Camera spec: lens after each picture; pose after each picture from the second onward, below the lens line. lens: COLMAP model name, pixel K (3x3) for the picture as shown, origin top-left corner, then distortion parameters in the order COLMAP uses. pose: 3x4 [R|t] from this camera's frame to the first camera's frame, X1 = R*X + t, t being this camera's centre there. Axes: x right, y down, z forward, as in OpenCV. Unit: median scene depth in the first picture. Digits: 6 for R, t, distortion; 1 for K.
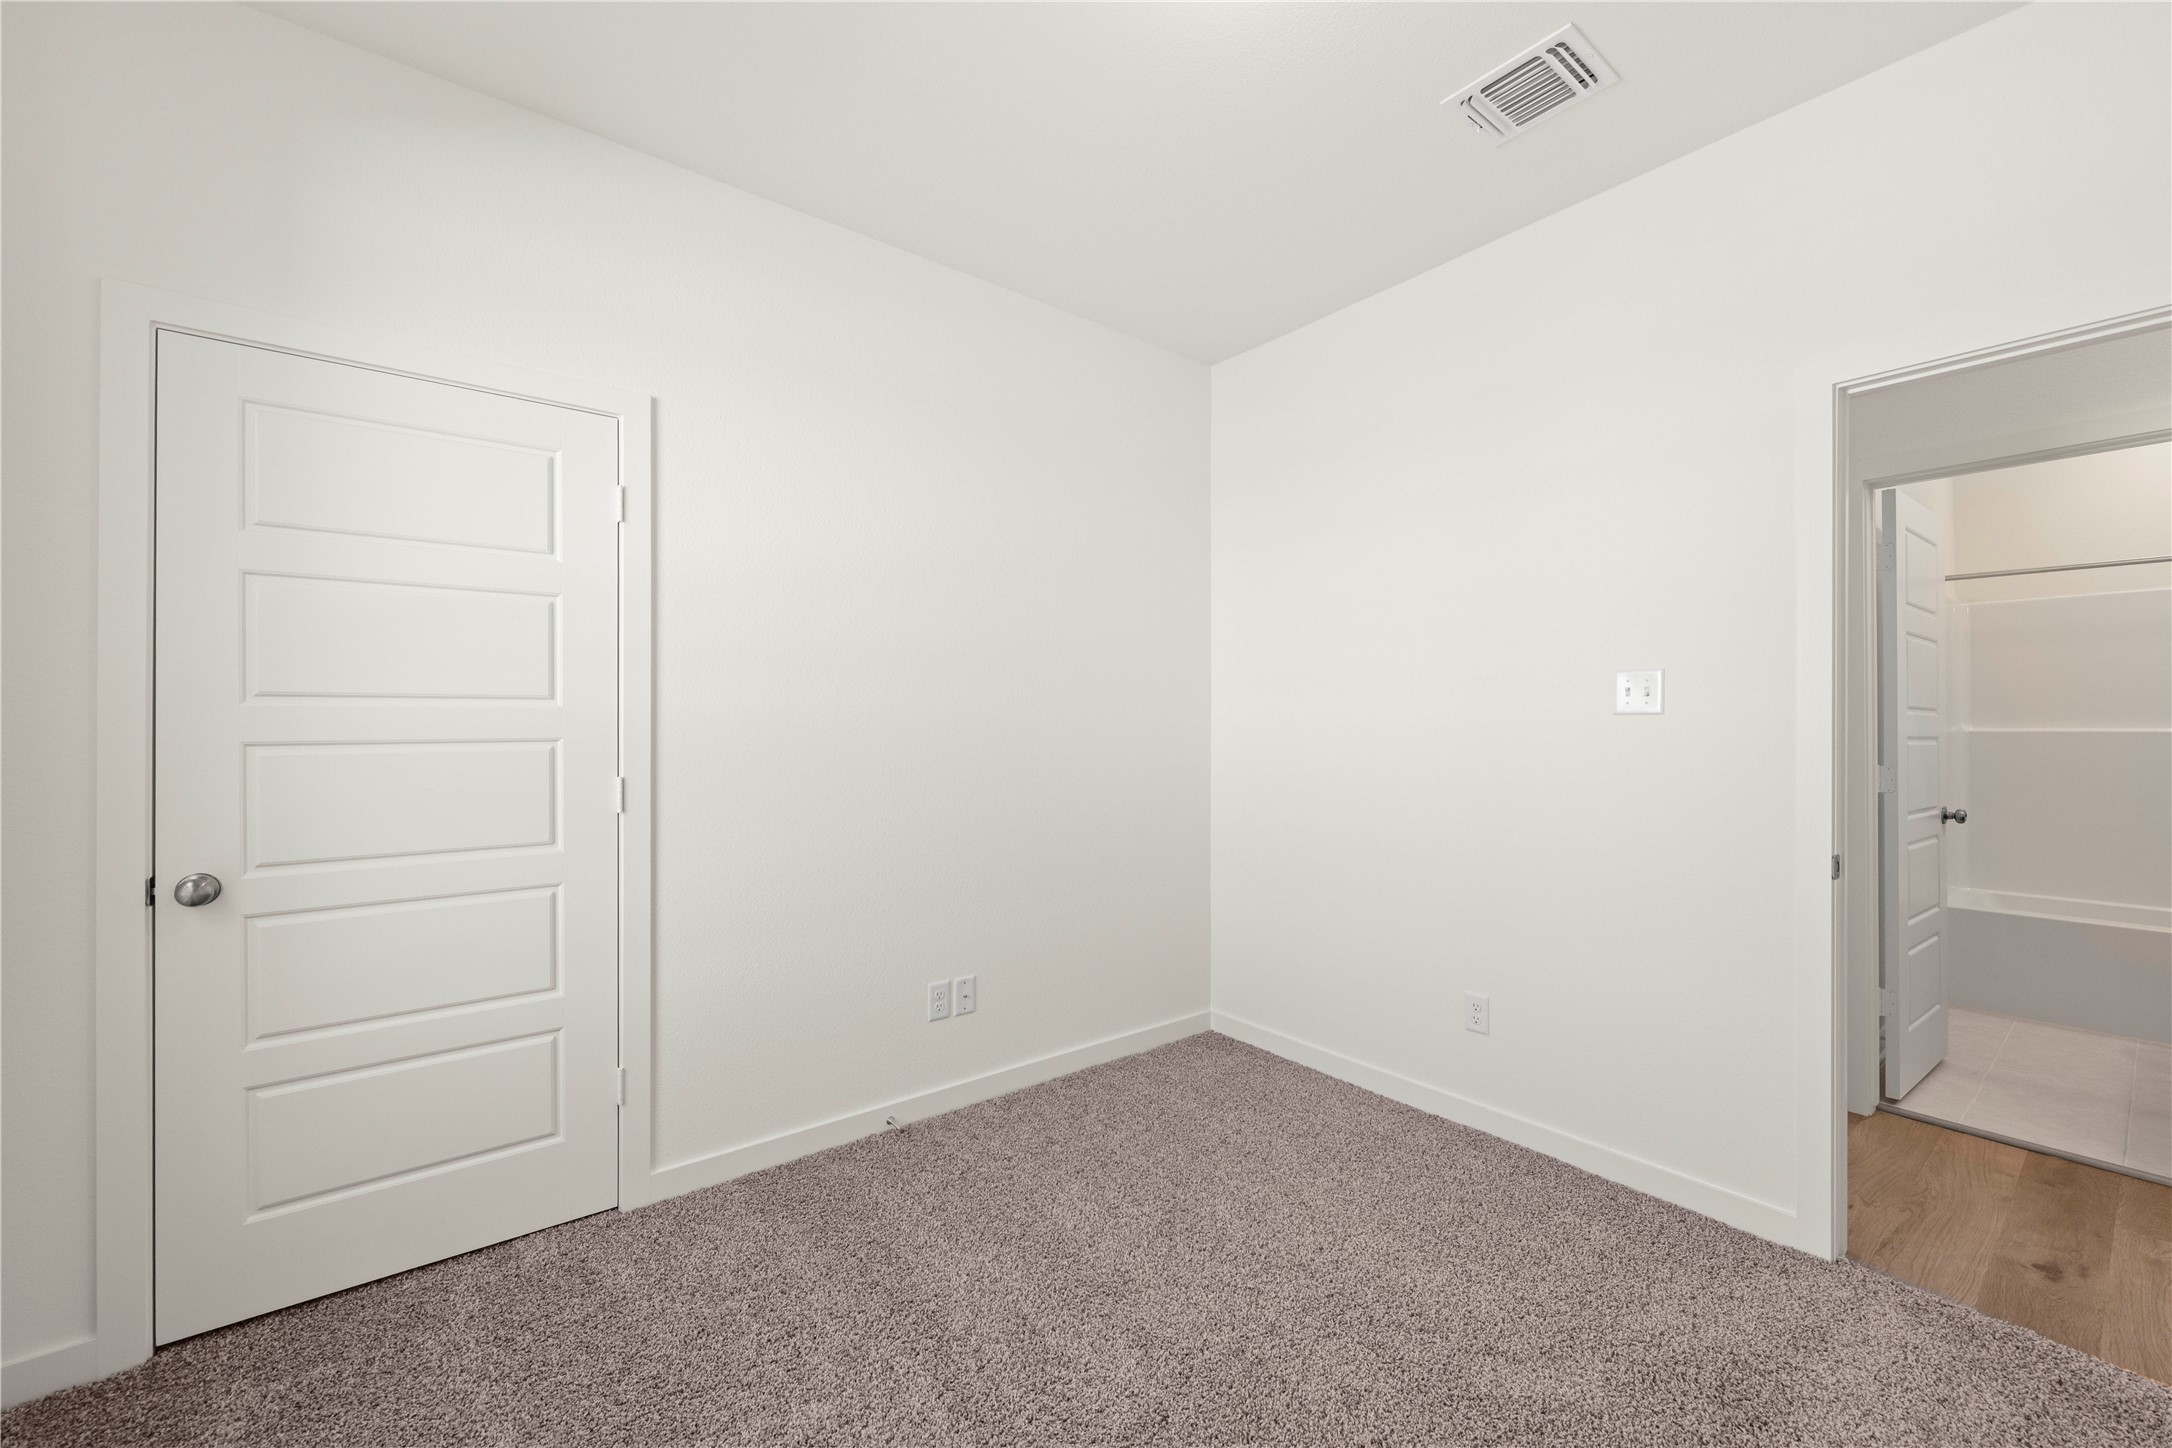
lens RADIAL K [[854.0, 0, 1097.8], [0, 854.0, 723.4], [0, 0, 1]] dist [0.000911, -0.000705]
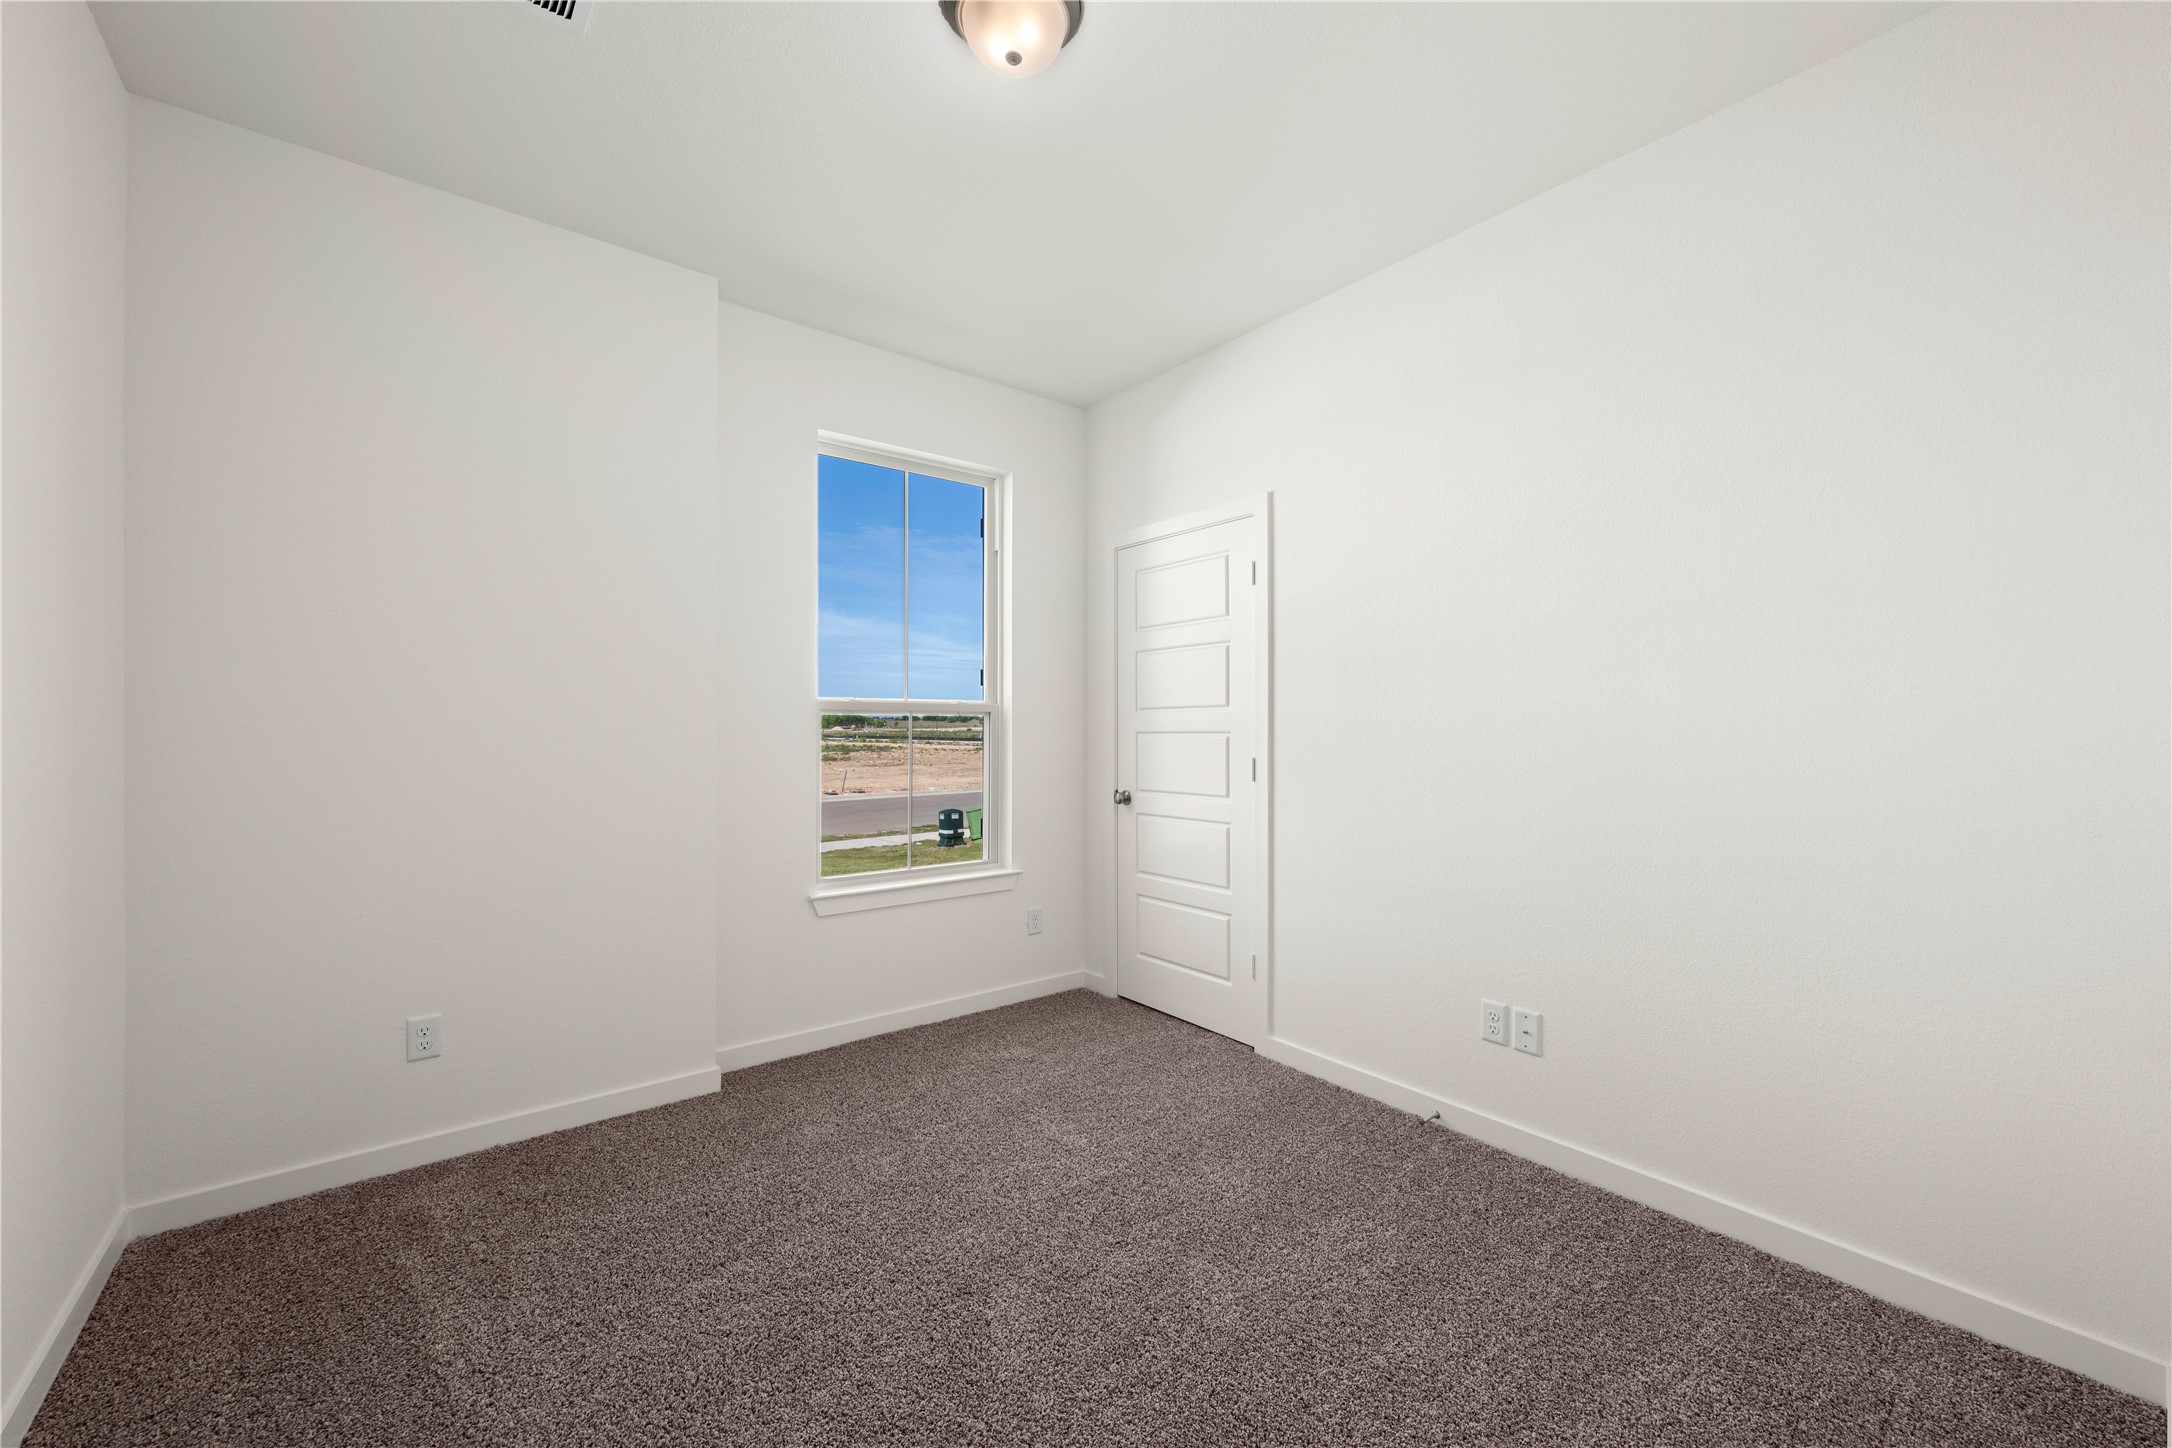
lens RADIAL K [[854.0, 0, 1098.3], [0, 854.0, 723.1], [0, 0, 1]] dist [0.000911, -0.000705]
pose [[0.006269, -0.001490, -0.999979, 0.901206], [0.007155, 0.999973, -0.001445, 0.002476], [0.999955, -0.007146, 0.006279, 0.706577]]
